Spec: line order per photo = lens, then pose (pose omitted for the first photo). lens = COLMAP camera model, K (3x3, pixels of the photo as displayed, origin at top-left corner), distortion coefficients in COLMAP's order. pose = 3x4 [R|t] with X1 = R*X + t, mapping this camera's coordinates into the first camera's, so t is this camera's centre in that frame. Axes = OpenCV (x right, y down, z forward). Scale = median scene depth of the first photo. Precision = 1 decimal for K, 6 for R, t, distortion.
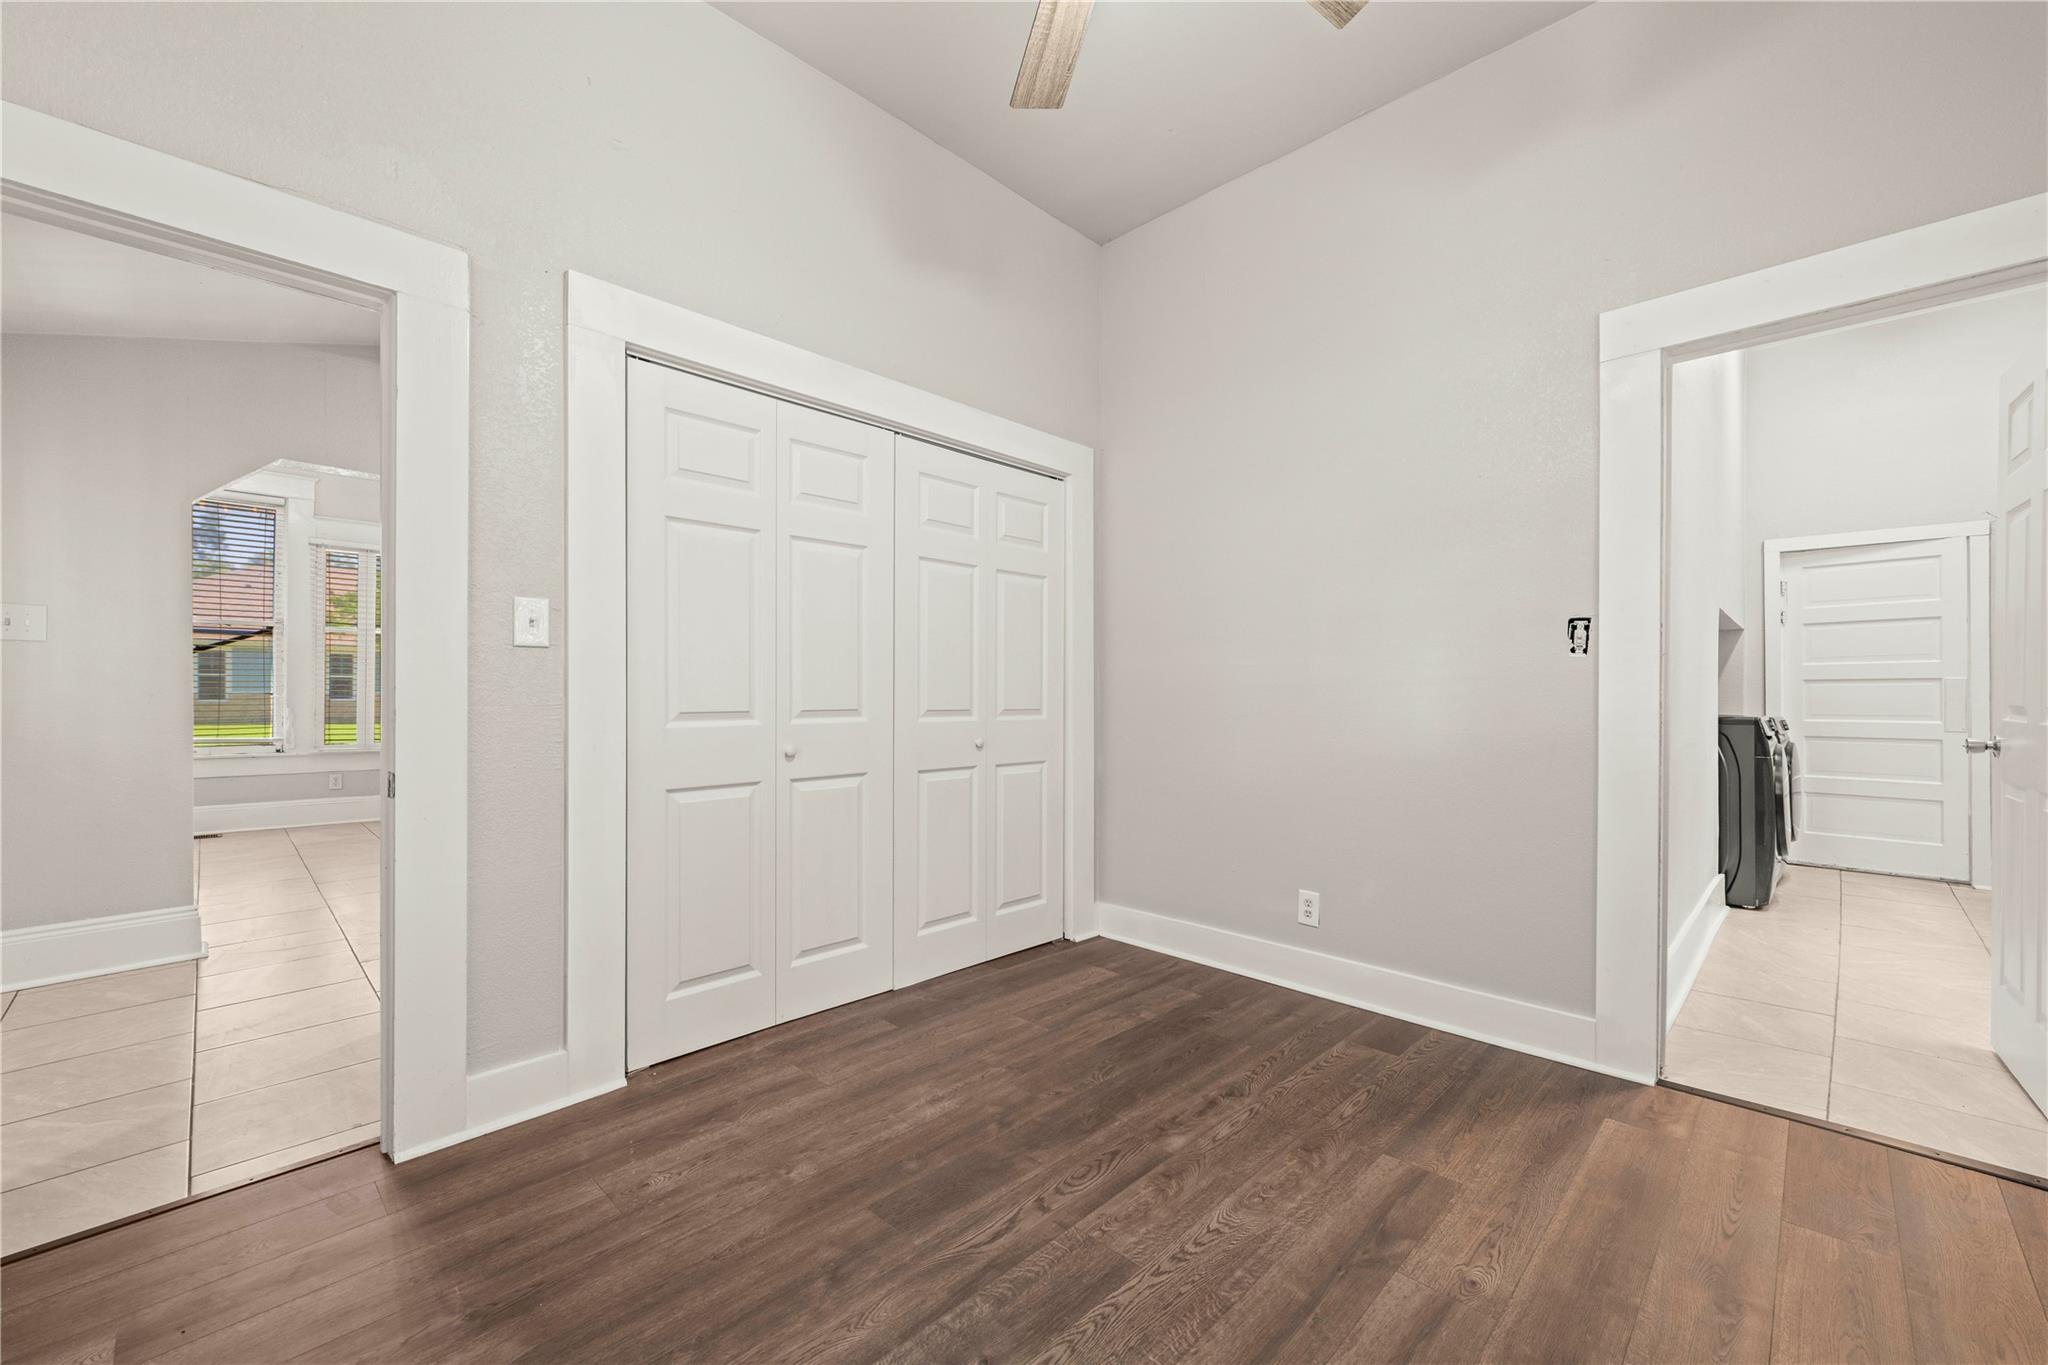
lens RADIAL K [[822.7, 0, 1035.6], [0, 822.7, 697.5], [0, 0, 1]] dist [-0.000456, -0.000323]
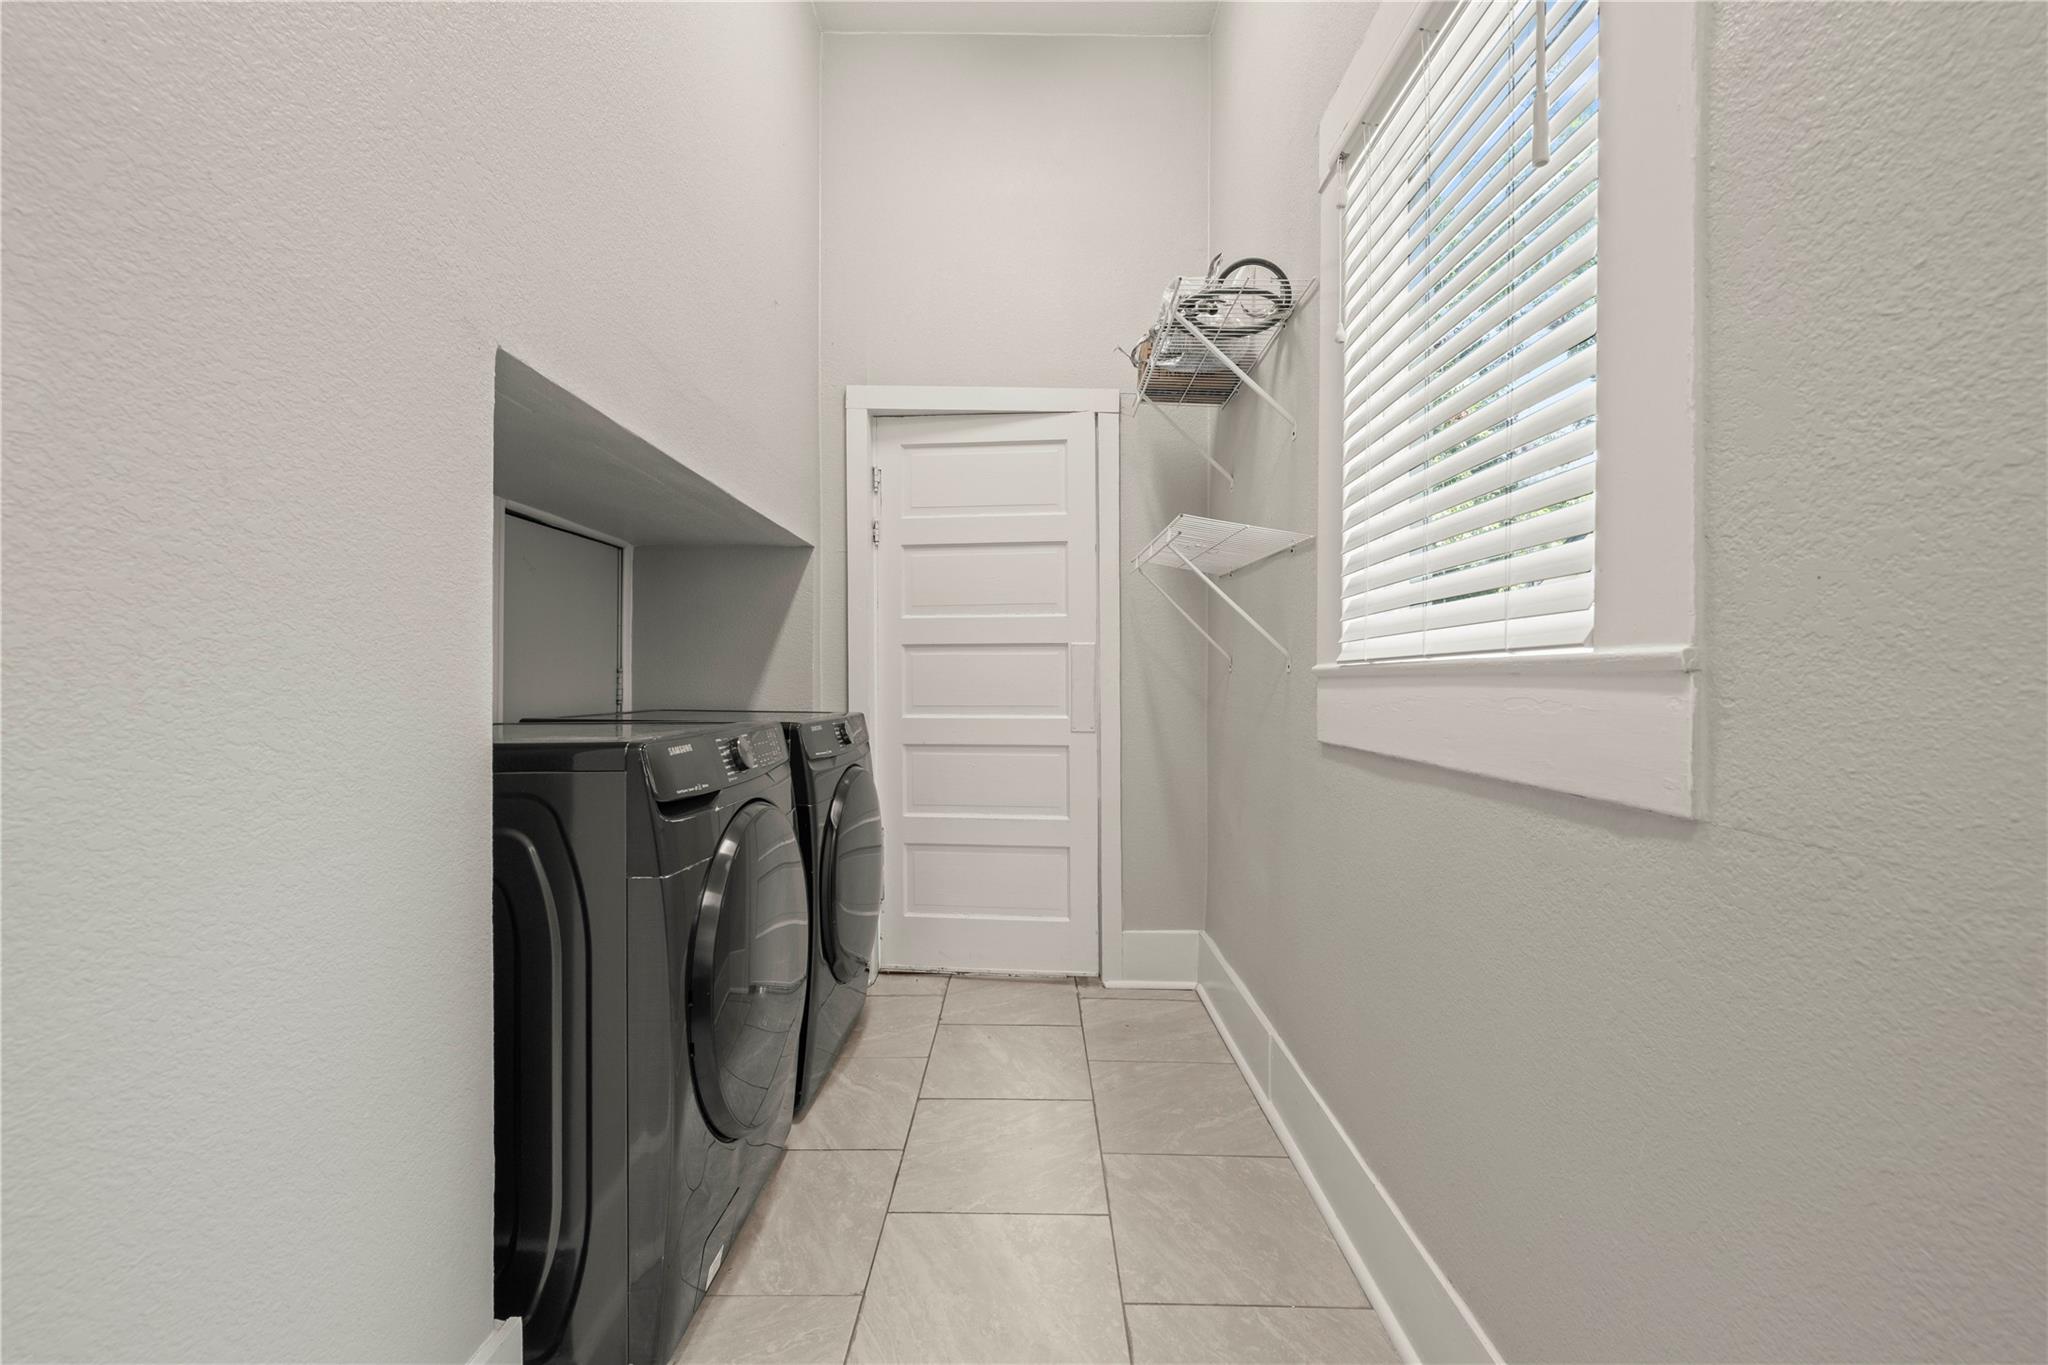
lens RADIAL K [[822.7, 0, 1035.6], [0, 822.7, 697.5], [0, 0, 1]] dist [-0.000456, -0.000323]
pose [[0.703774, -0.013183, 0.710302, 0.599779], [0.003541, 0.999880, 0.015050, 0.006534], [-0.710415, -0.008077, 0.703736, 0.540129]]
